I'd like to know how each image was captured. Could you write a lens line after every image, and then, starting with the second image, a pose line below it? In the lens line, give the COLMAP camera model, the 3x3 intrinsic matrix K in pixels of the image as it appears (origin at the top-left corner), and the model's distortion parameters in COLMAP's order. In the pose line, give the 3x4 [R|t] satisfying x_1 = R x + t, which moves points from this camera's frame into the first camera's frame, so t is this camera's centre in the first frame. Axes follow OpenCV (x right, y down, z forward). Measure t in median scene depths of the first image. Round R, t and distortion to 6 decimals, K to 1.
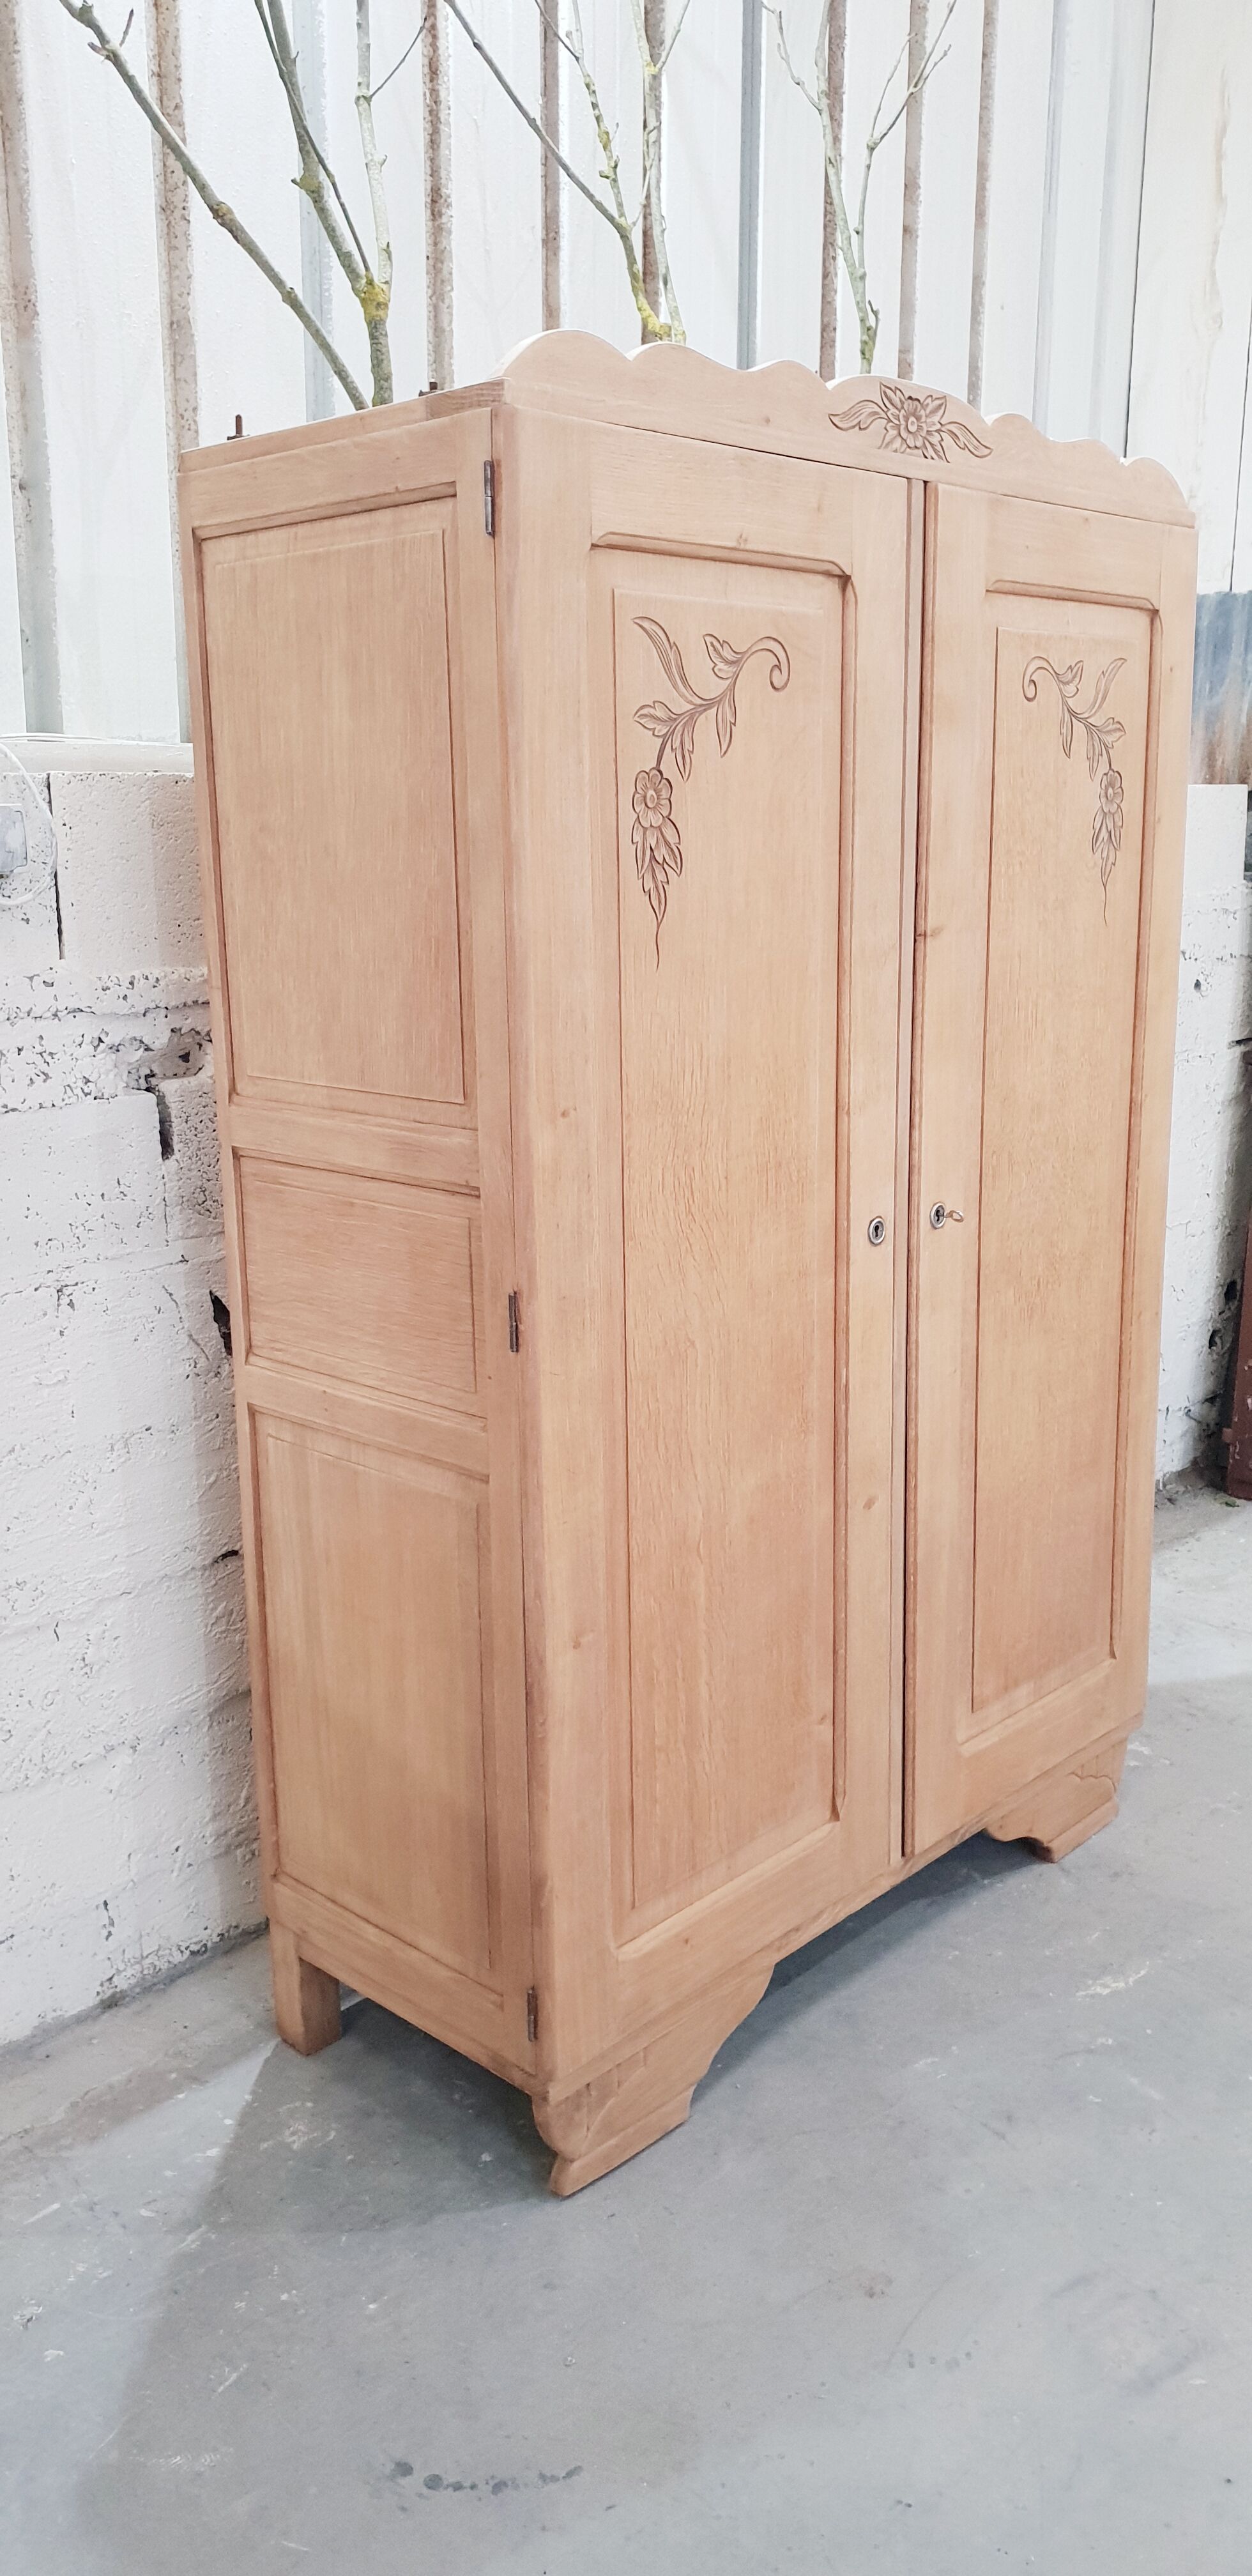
lens RADIAL K [[2022.8, 0, 640.2], [0, 2022.8, 1297.0], [0, 0, 1]] dist [0.053542, -0.062772]
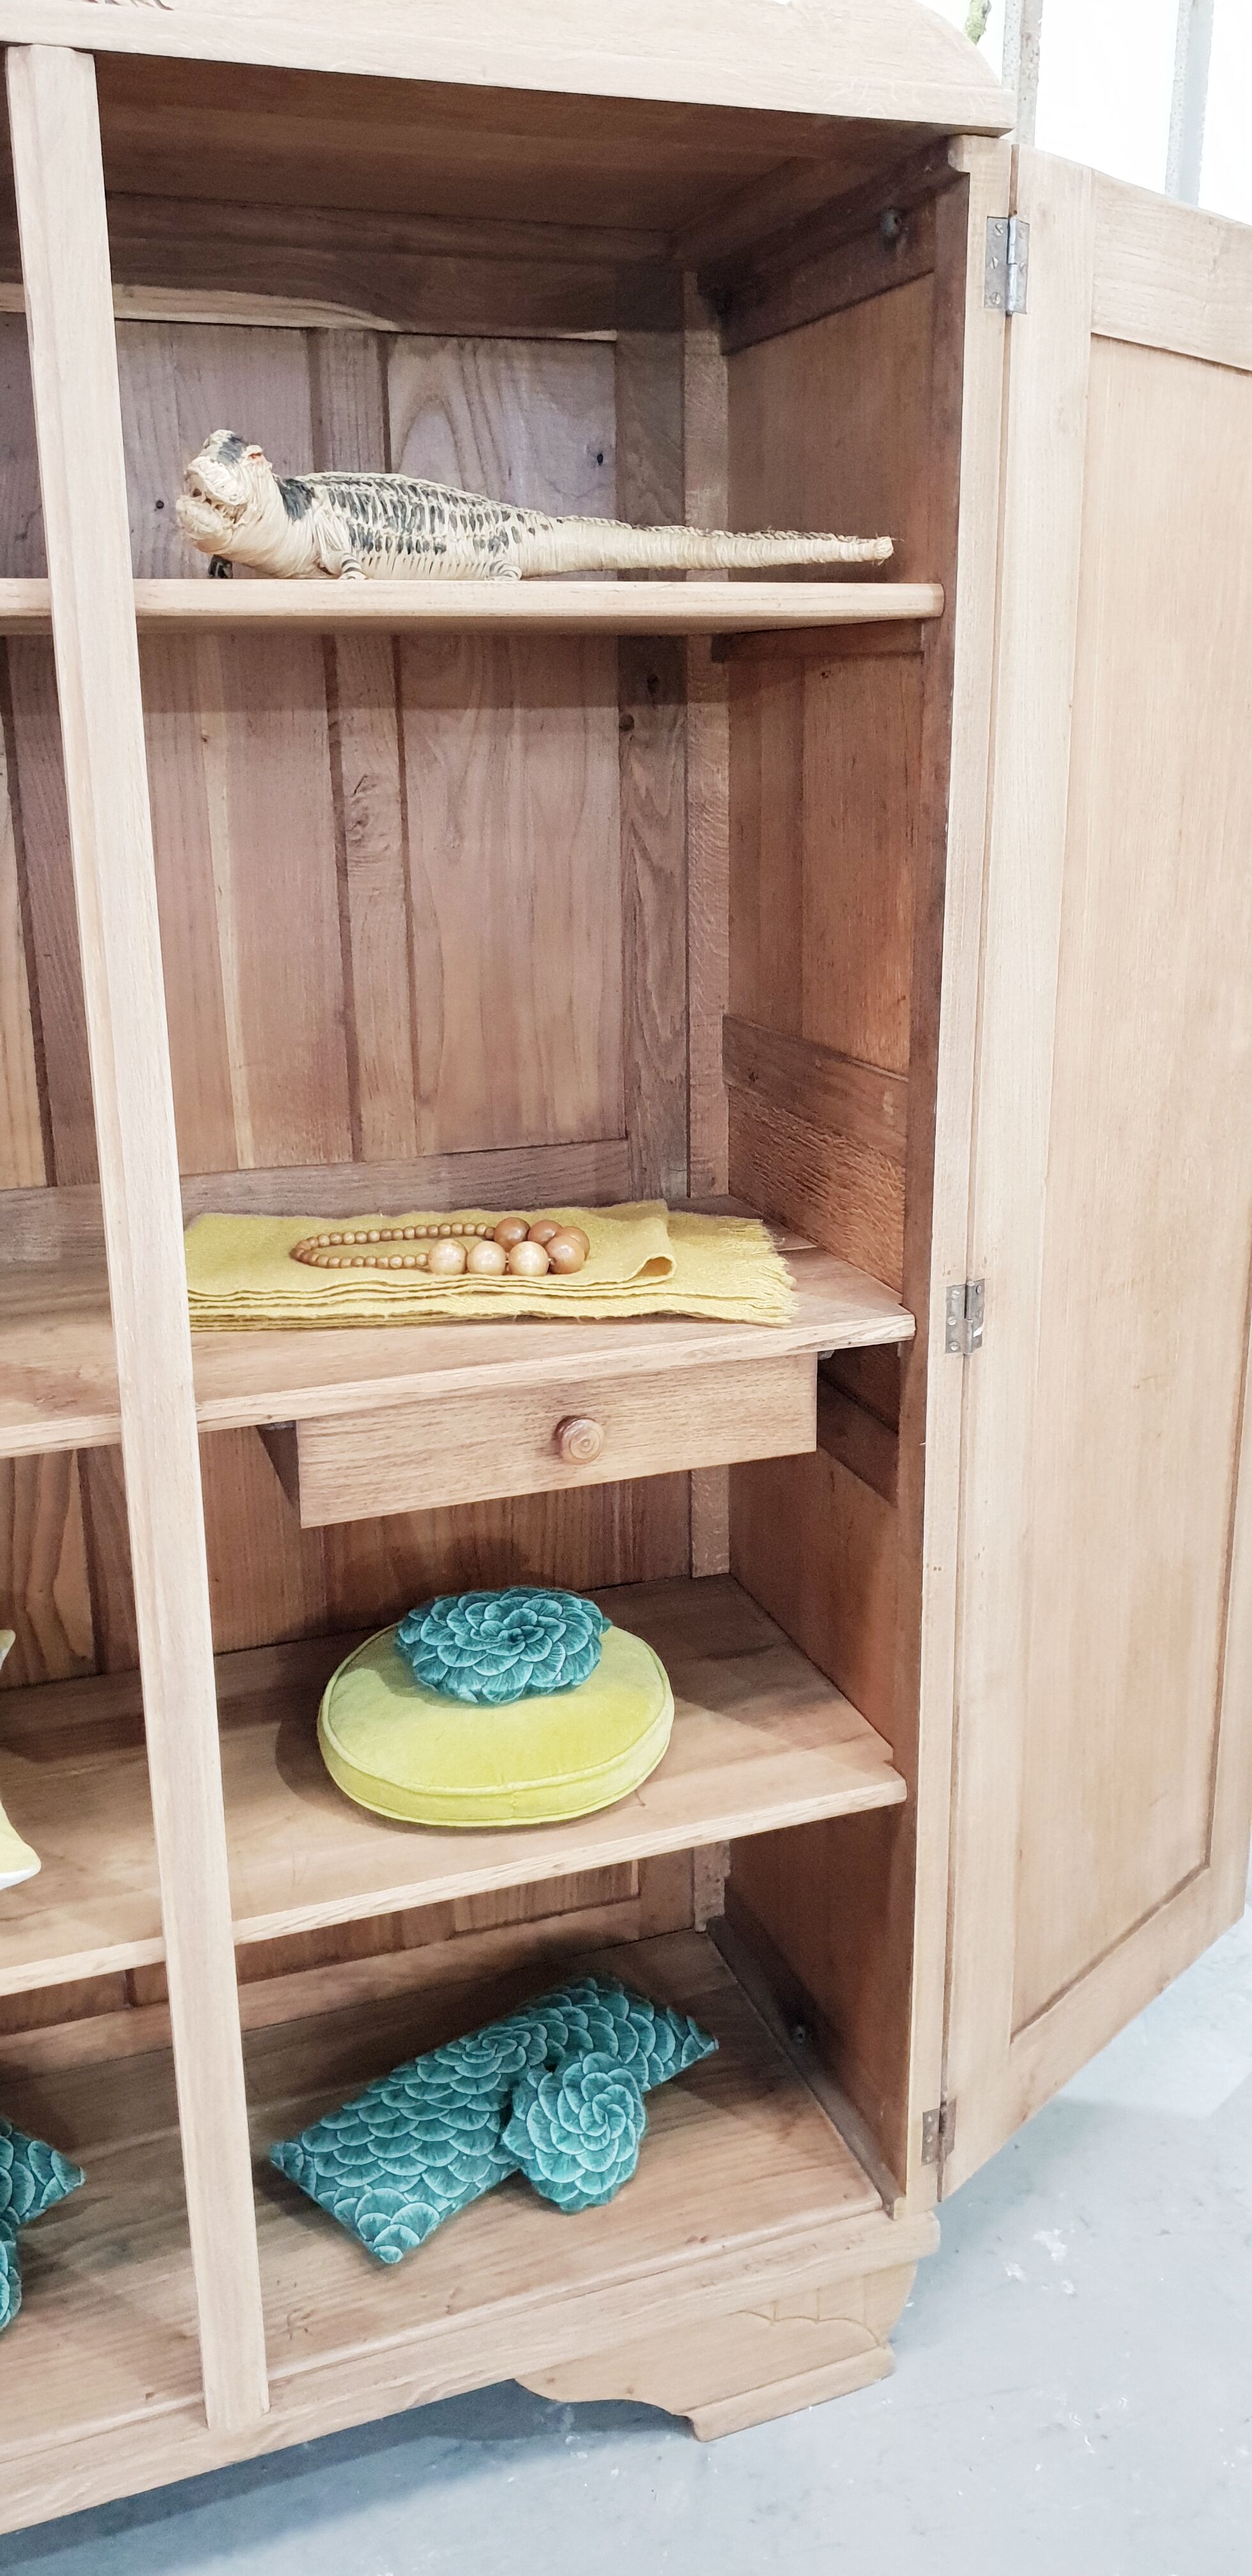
lens RADIAL K [[2022.8, 0, 655.9], [0, 2022.8, 1260.3], [0, 0, 1]] dist [0.053542, -0.062772]
pose [[0.893712, 0.129710, -0.429481, 0.516629], [-0.107937, 0.991340, 0.074793, -0.145935], [0.435464, -0.020487, 0.899973, 0.574014]]
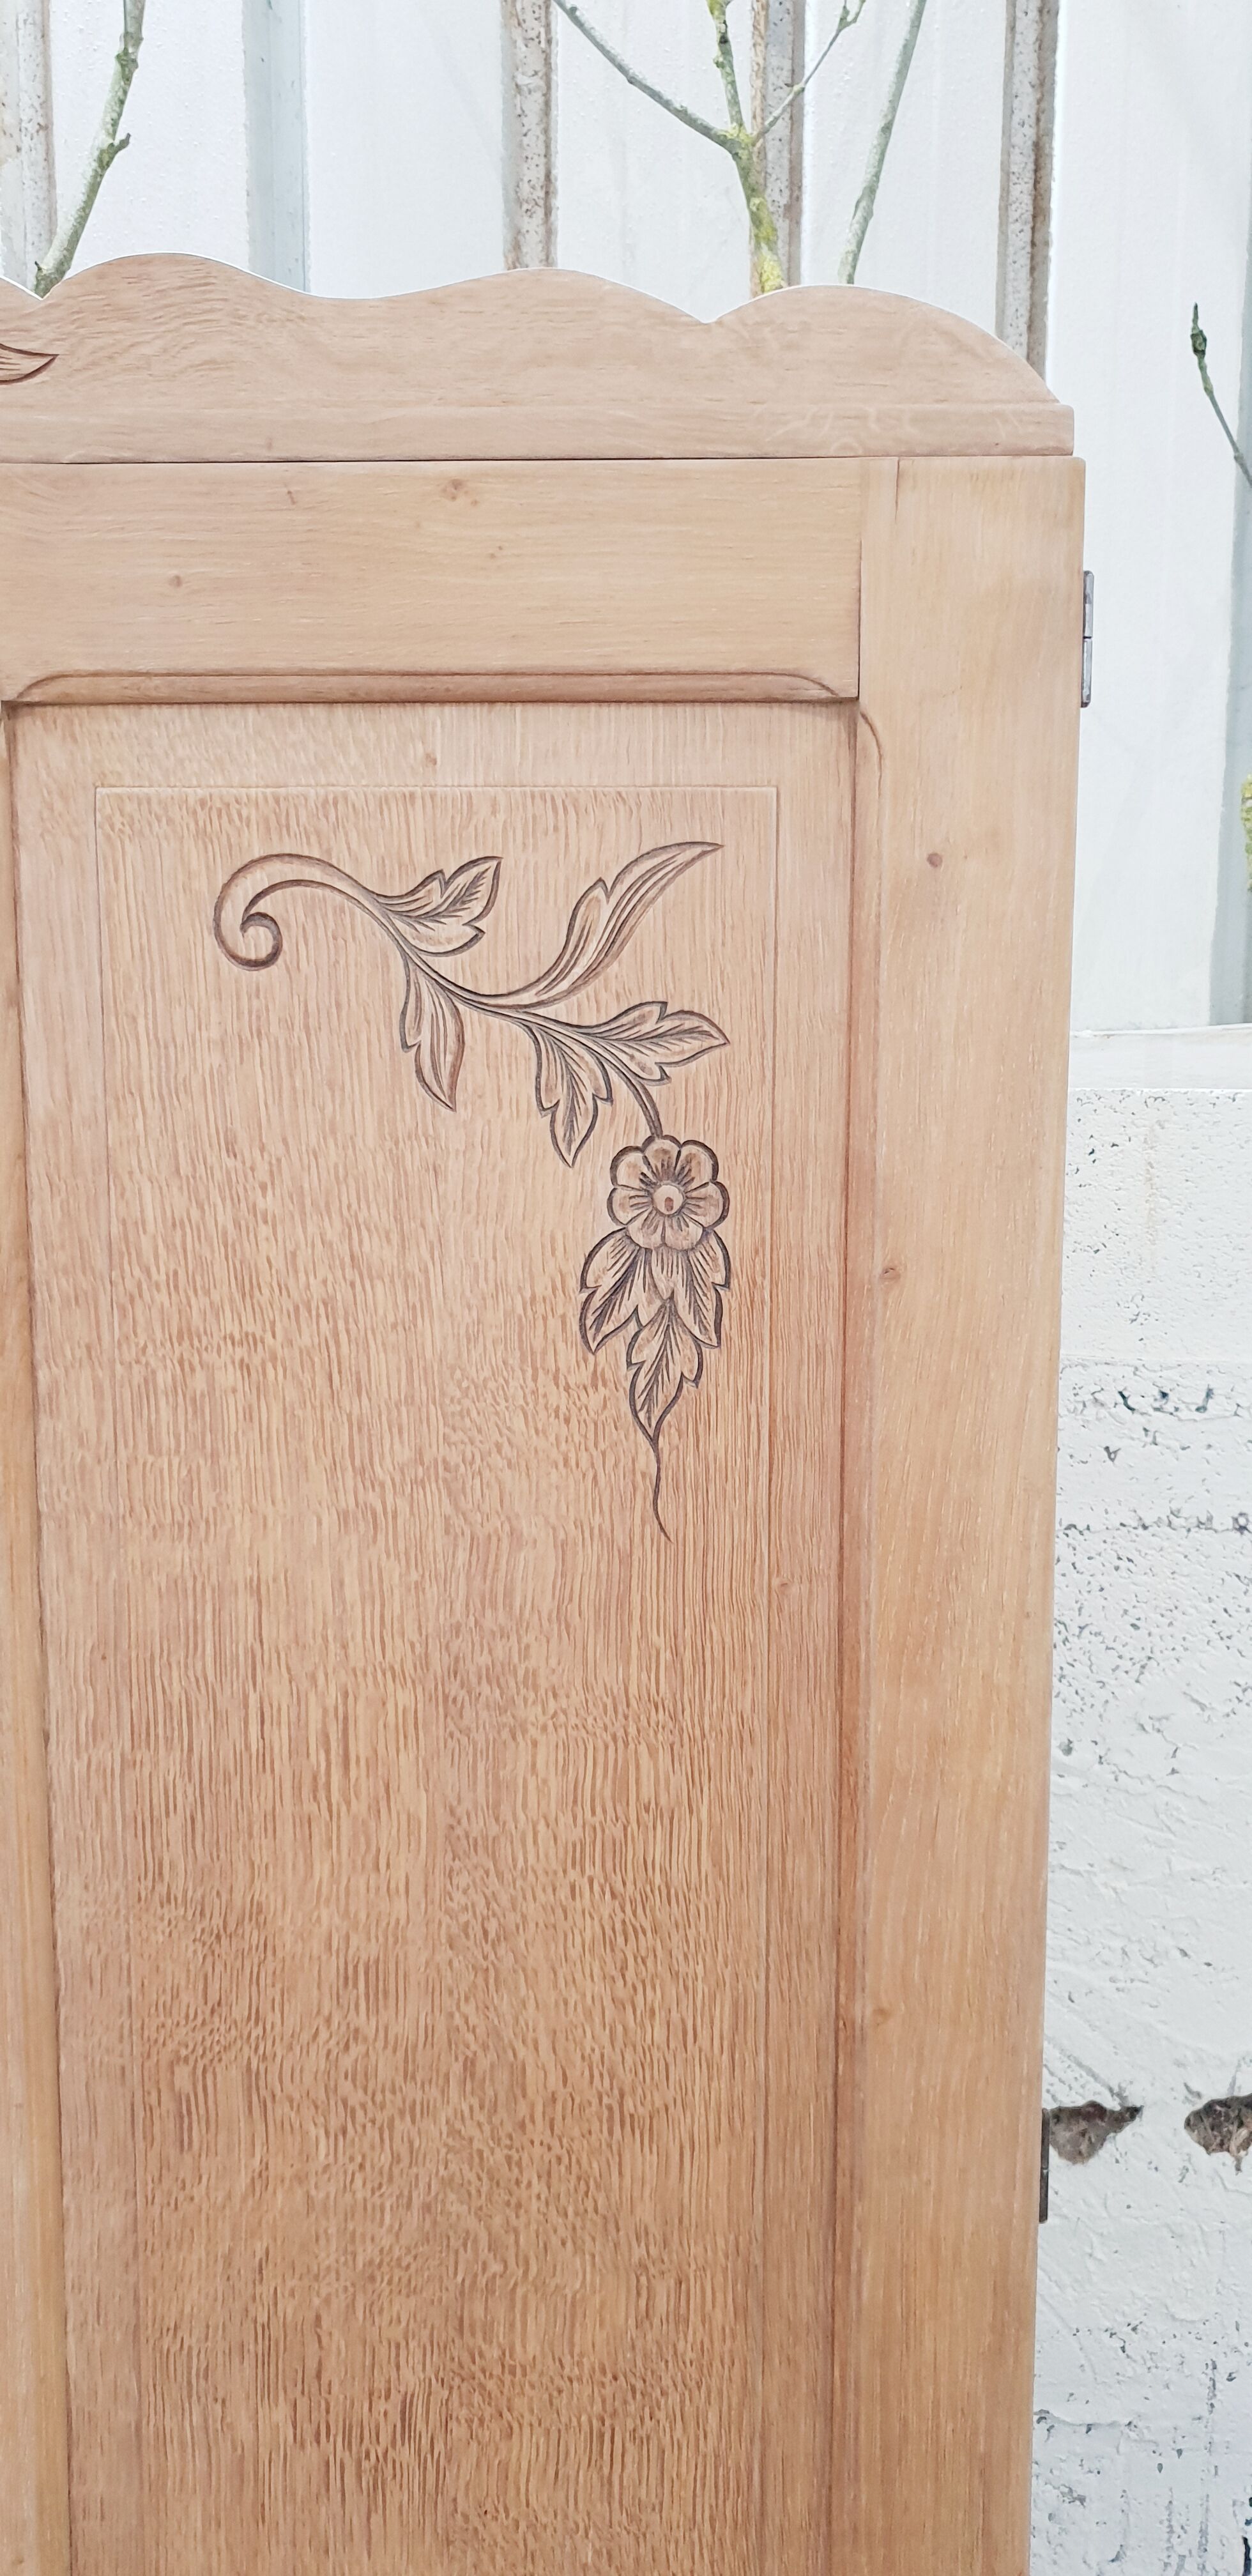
lens RADIAL K [[2022.8, 0, 651.0], [0, 2022.8, 1267.9], [0, 0, 1]] dist [0.053542, -0.062772]
pose [[0.671520, 0.102474, -0.733867, 0.566179], [-0.182314, 0.982795, -0.029592, -0.253177], [0.718208, 0.153666, 0.678649, 0.849147]]
